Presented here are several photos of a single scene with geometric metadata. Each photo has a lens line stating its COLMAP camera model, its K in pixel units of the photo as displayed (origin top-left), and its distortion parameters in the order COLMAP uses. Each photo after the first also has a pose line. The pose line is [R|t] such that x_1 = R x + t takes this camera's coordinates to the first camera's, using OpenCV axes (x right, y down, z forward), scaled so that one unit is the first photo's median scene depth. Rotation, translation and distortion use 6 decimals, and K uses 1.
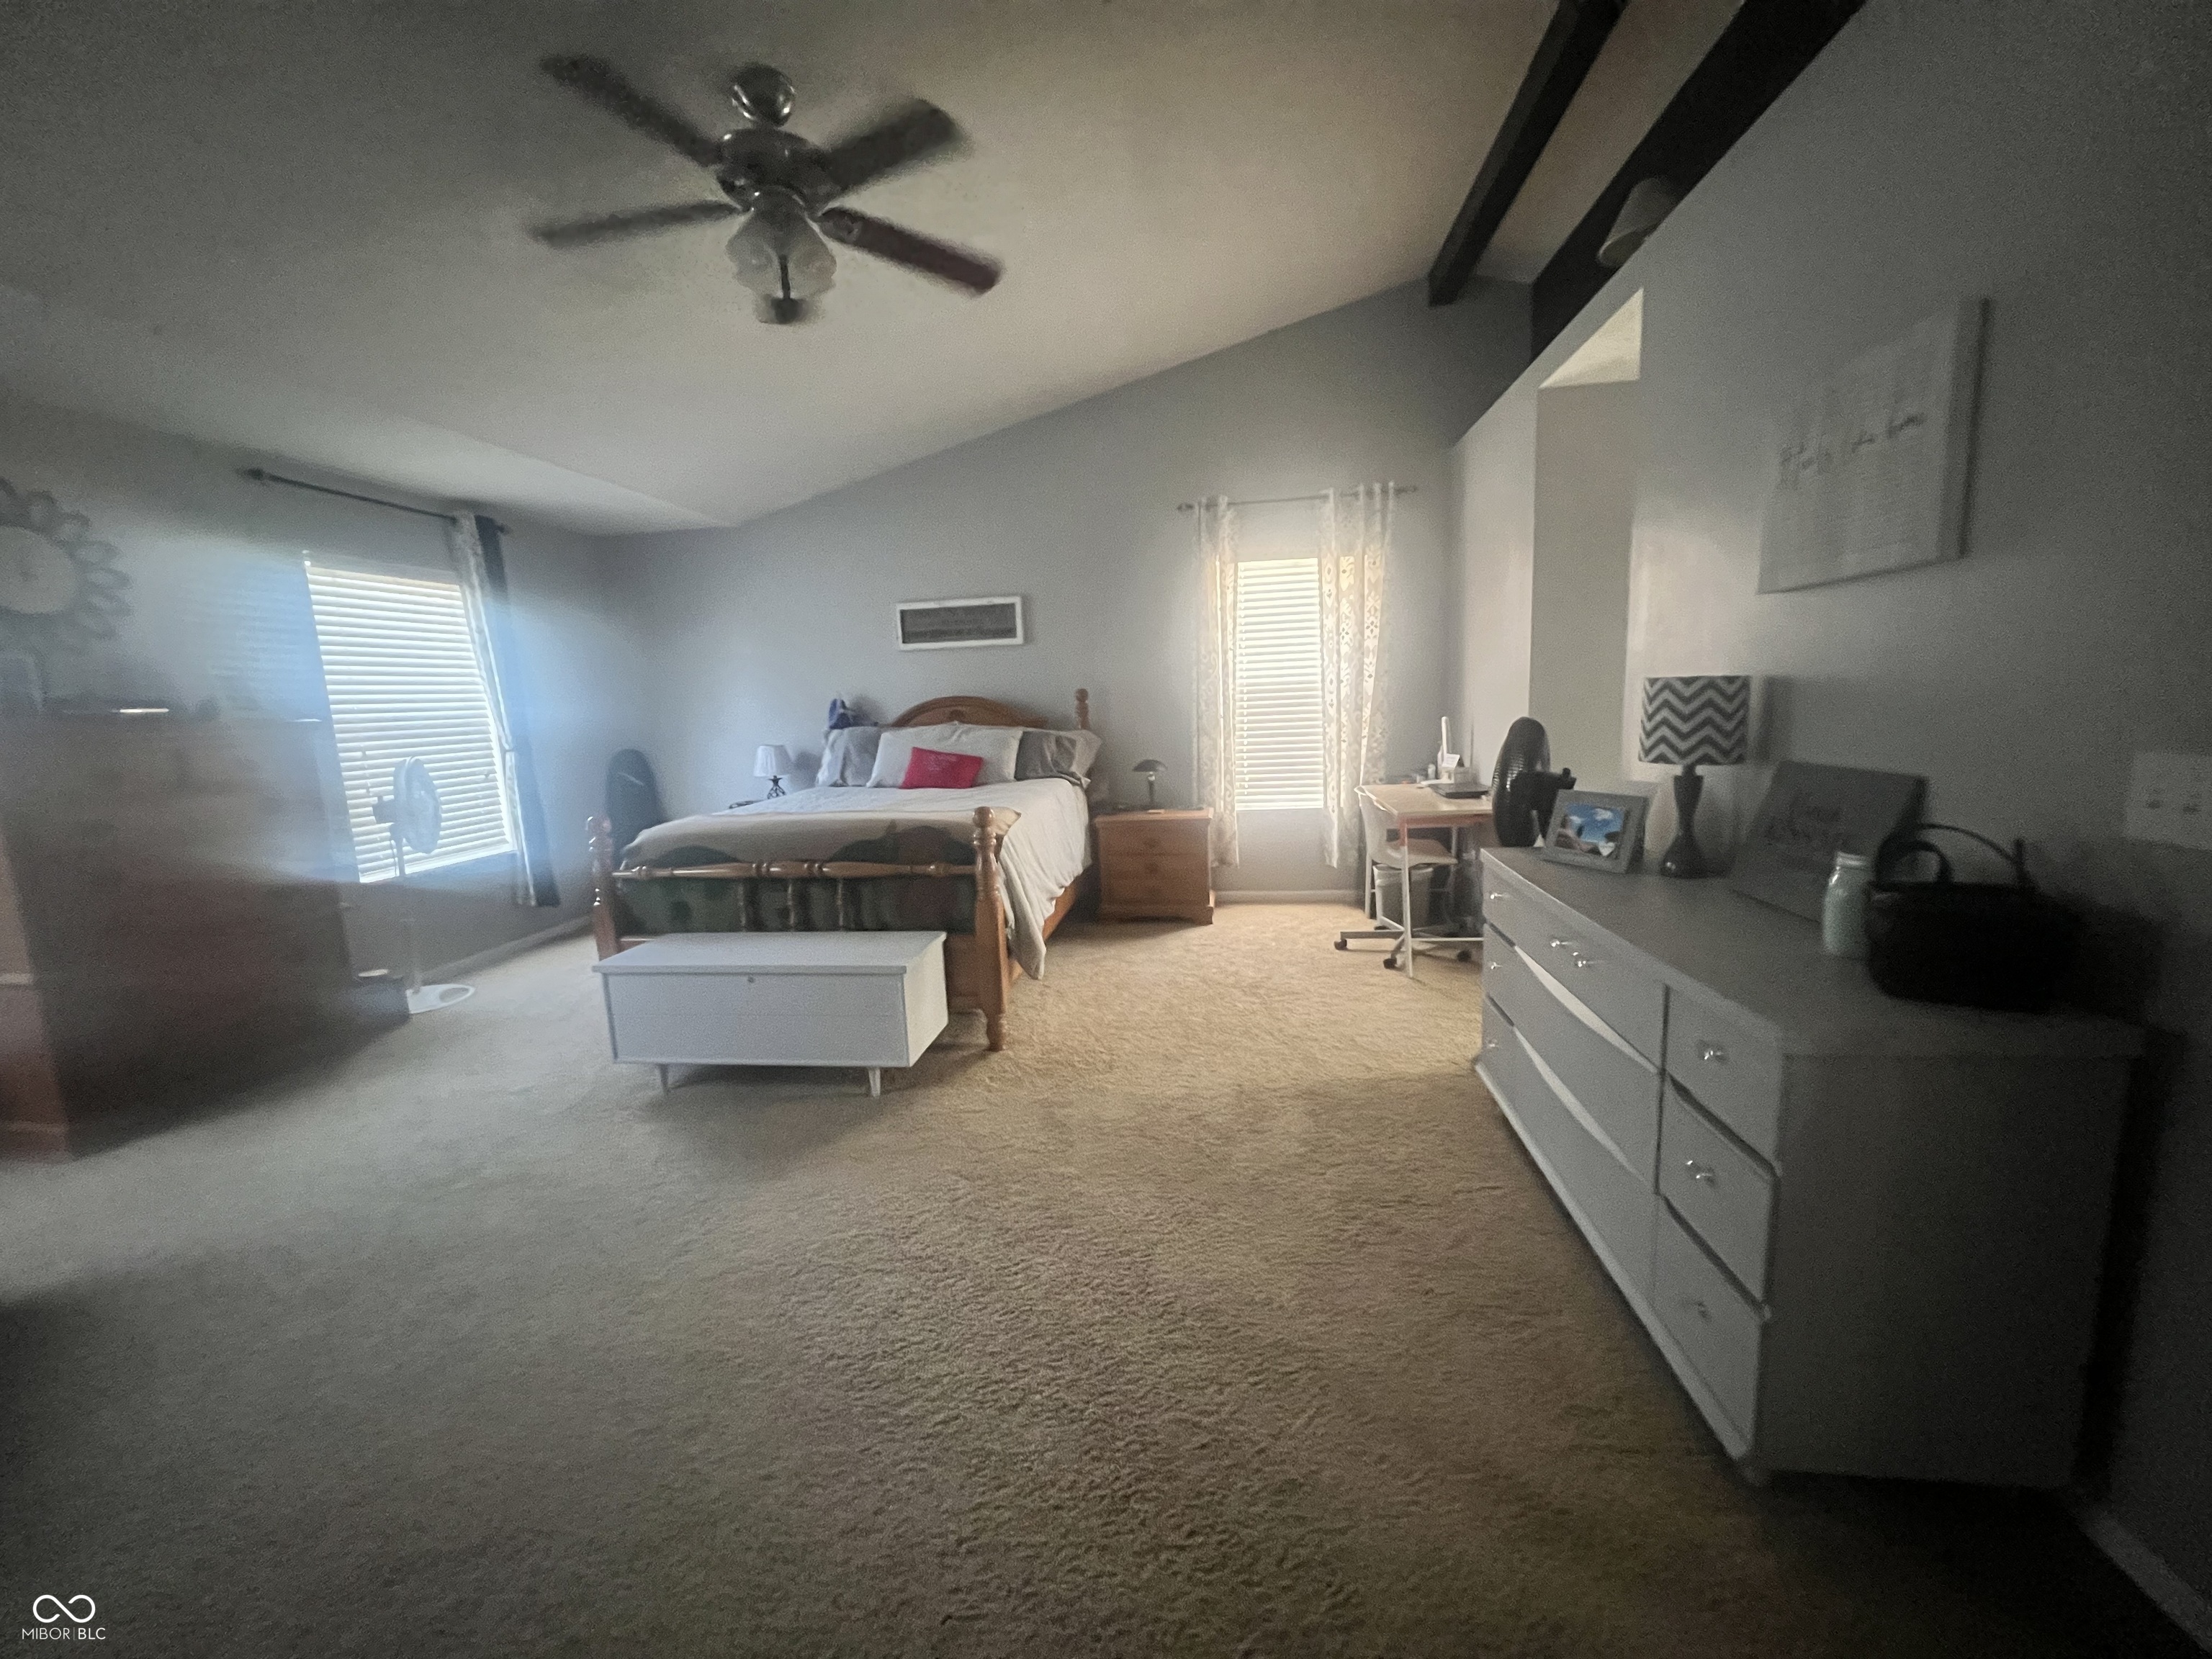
lens RADIAL K [[874.7, 0, 1109.5], [0, 874.7, 831.3], [0, 0, 1]] dist [-0.003973, -0.000261]
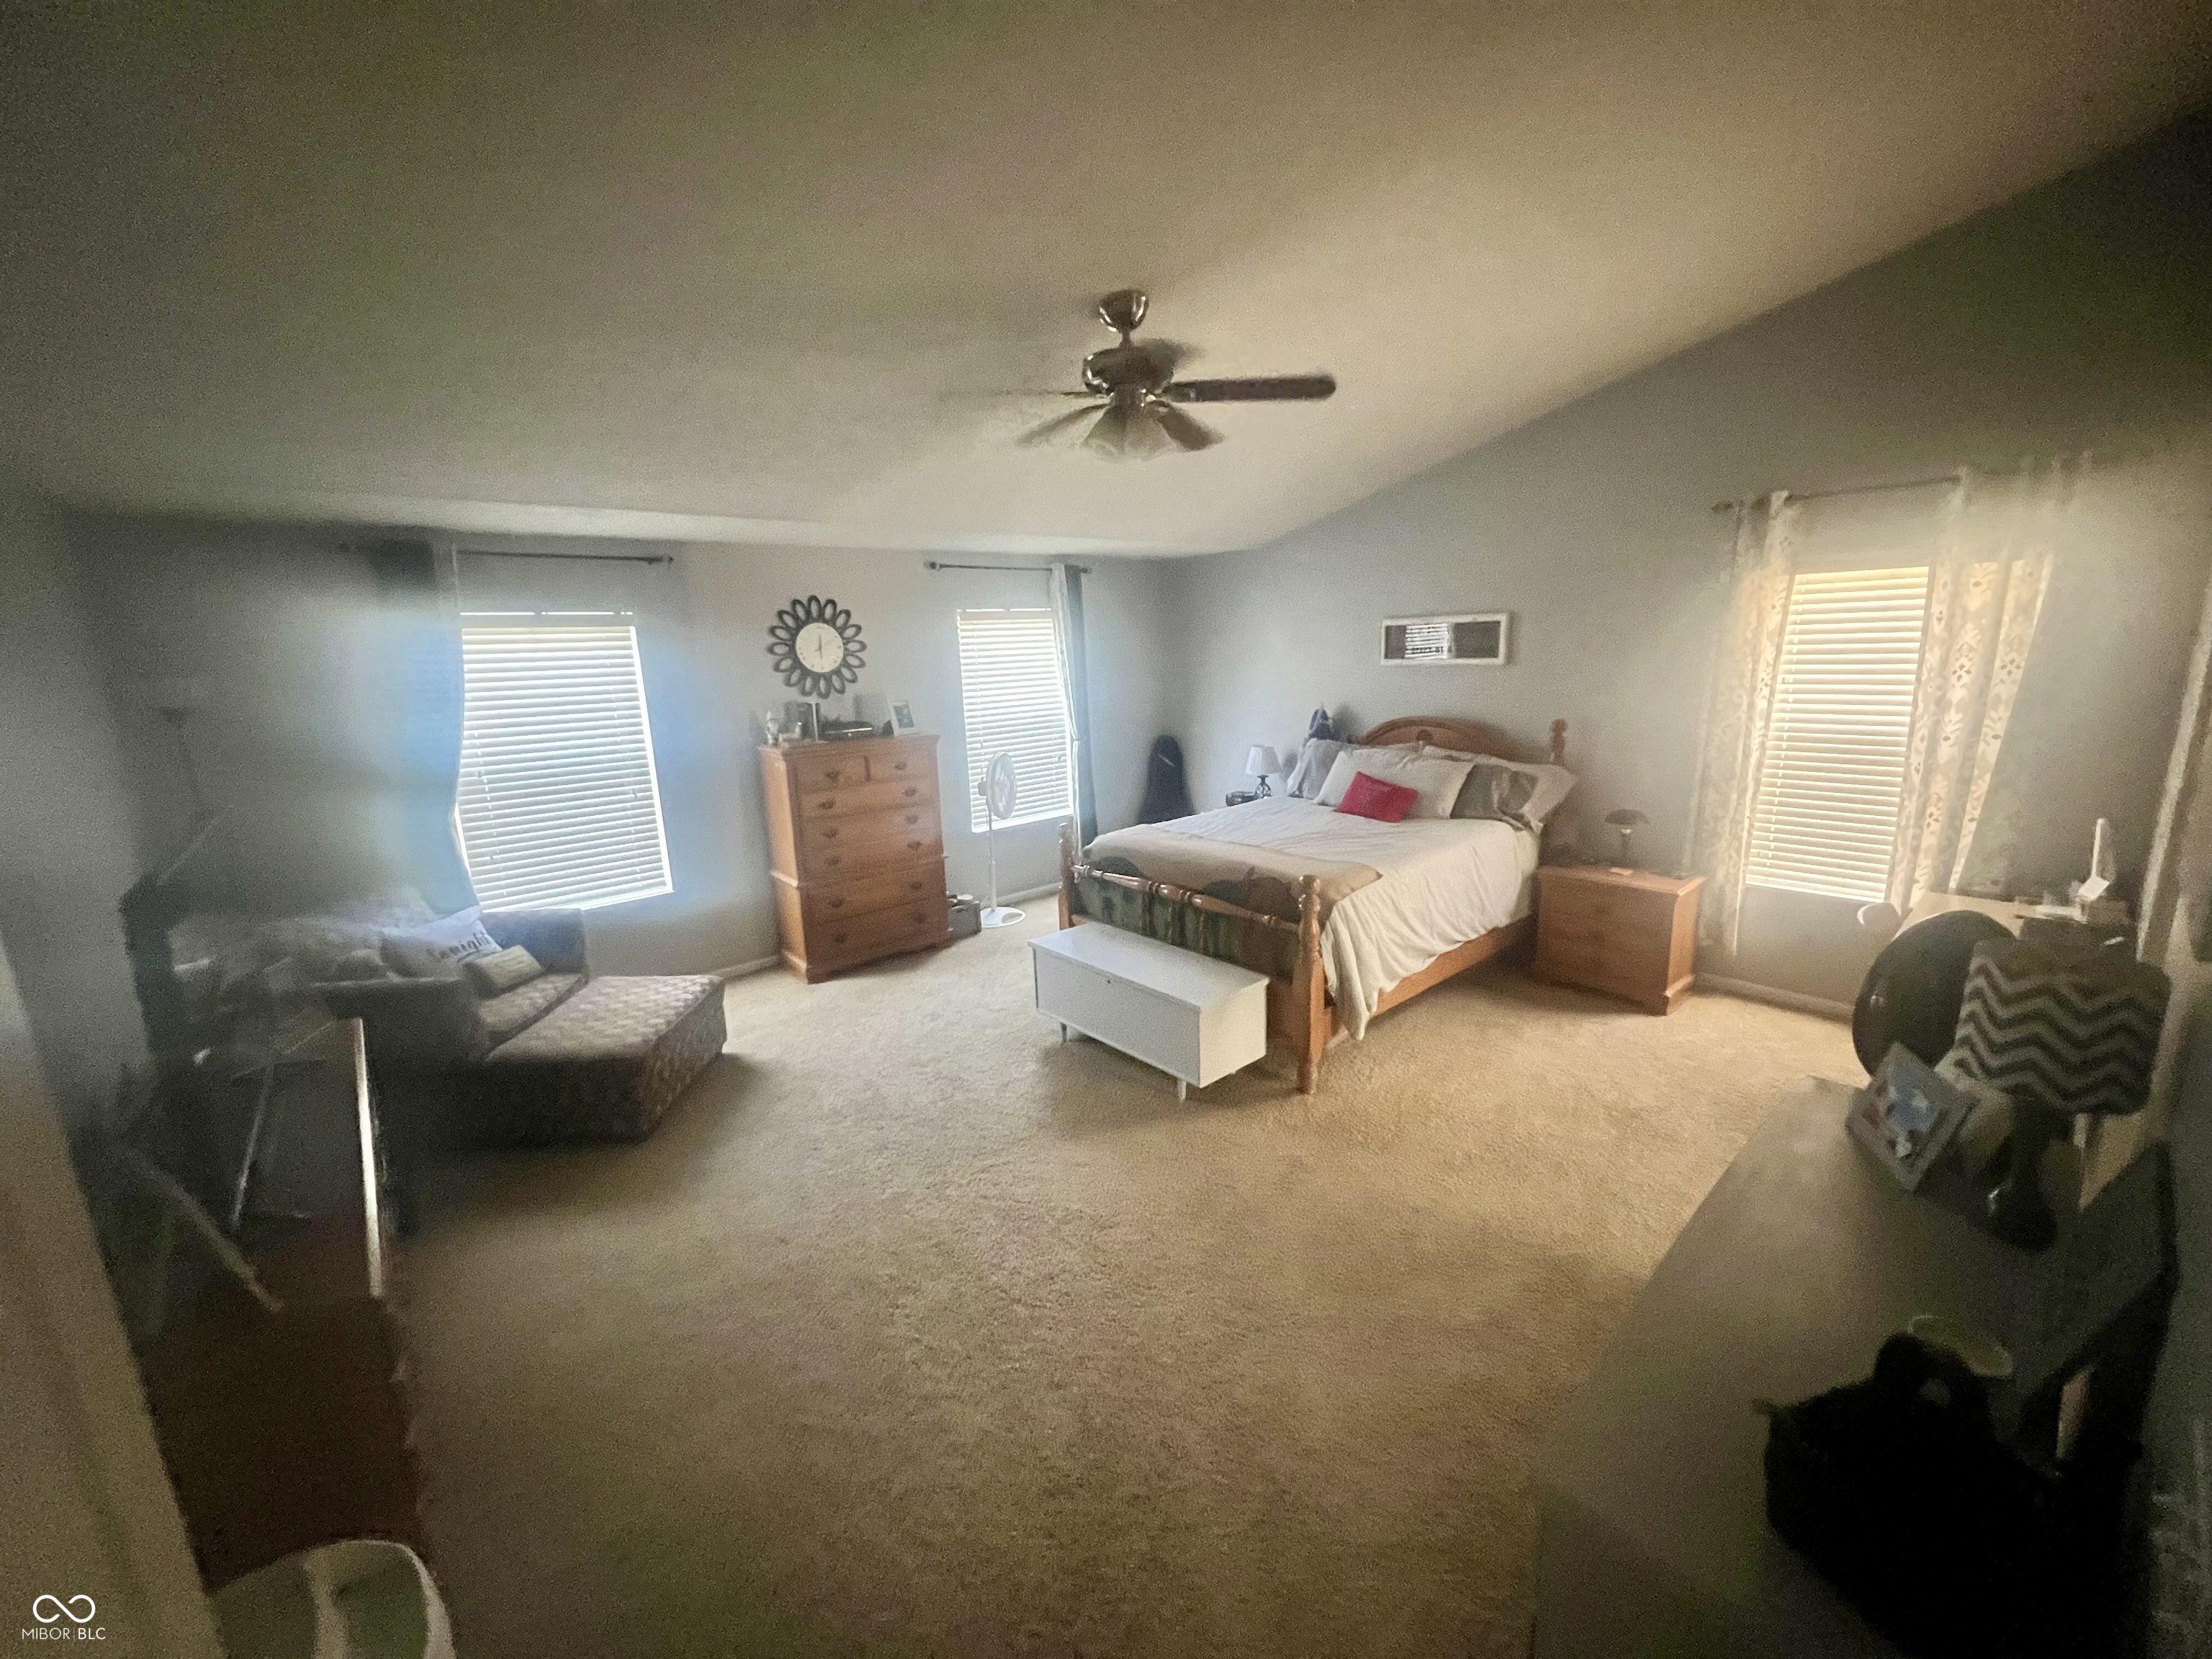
lens RADIAL K [[874.7, 0, 1109.5], [0, 874.7, 831.3], [0, 0, 1]] dist [-0.003973, -0.000261]
pose [[0.755695, 0.152263, -0.636978, 0.239944], [-0.097191, 0.987902, 0.120843, -0.130214], [0.647672, -0.029411, 0.761351, 0.014777]]
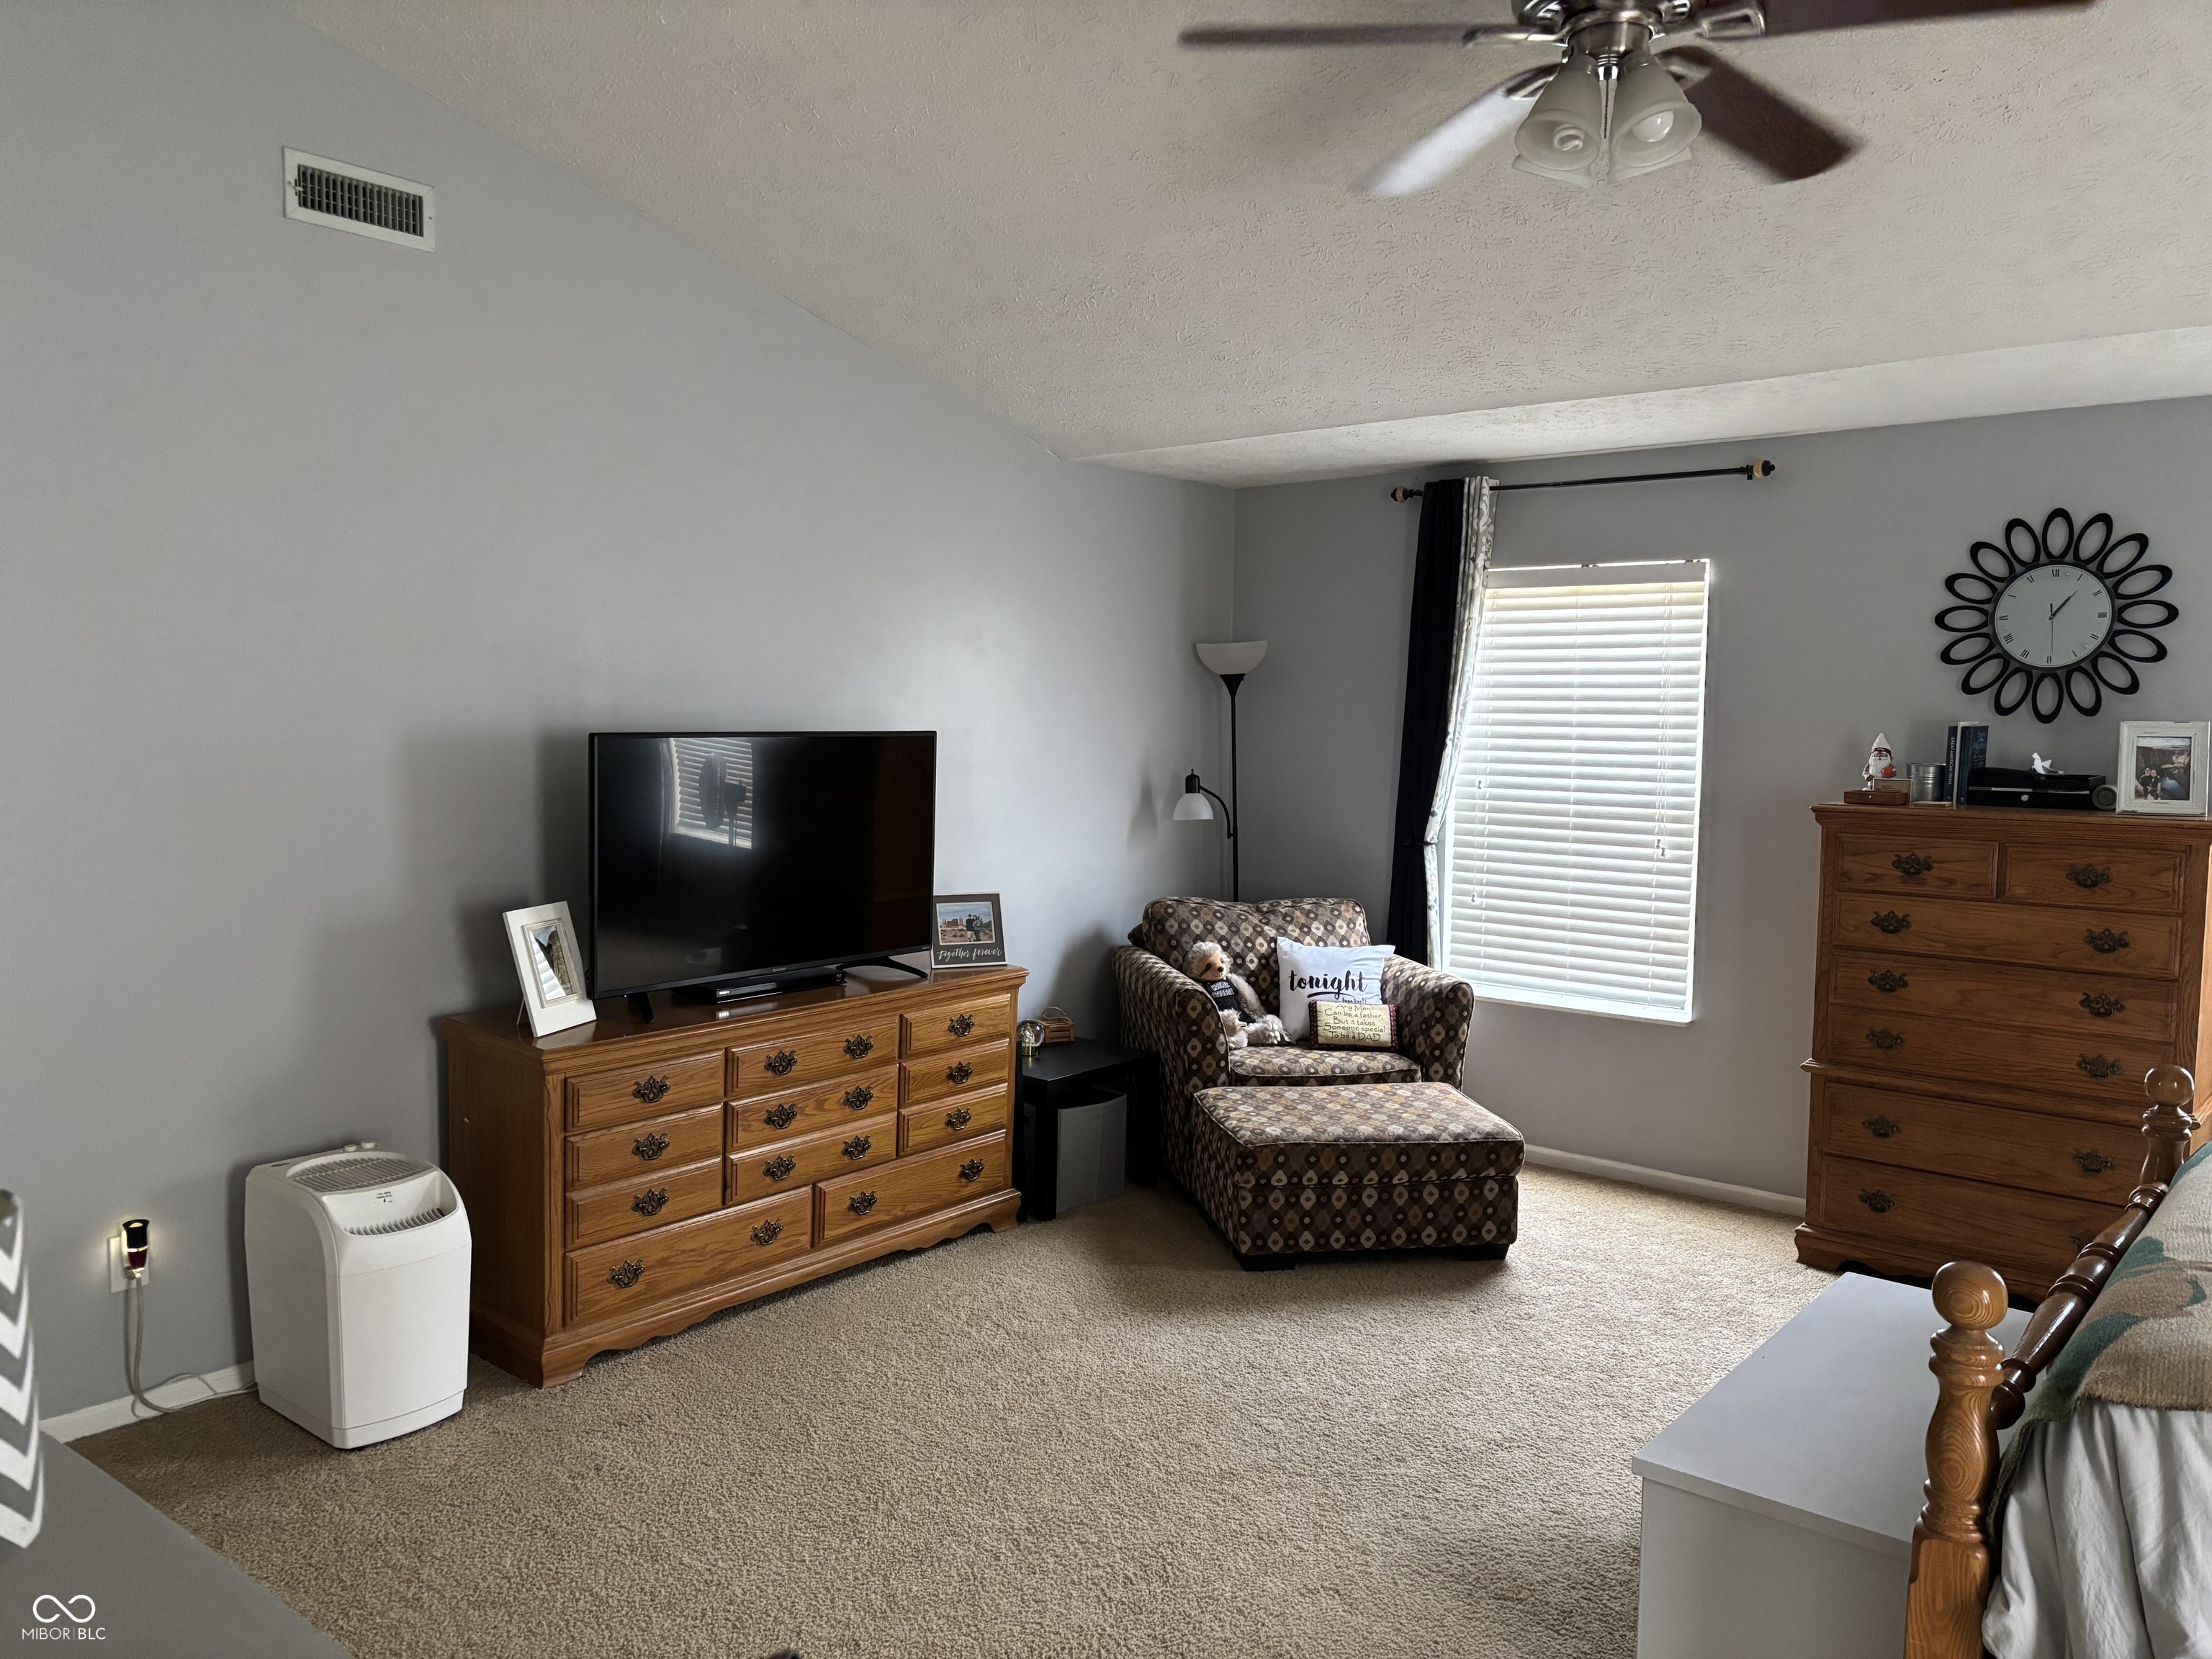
lens RADIAL K [[1665.6, 0, 1107.5], [0, 1665.6, 836.8], [0, 0, 1]] dist [0.051904, -0.053006]
pose [[-0.529297, 0.101793, -0.842308, 0.393984], [-0.120489, 0.973696, 0.193385, -0.190162], [0.839837, 0.203847, -0.503110, 0.701370]]
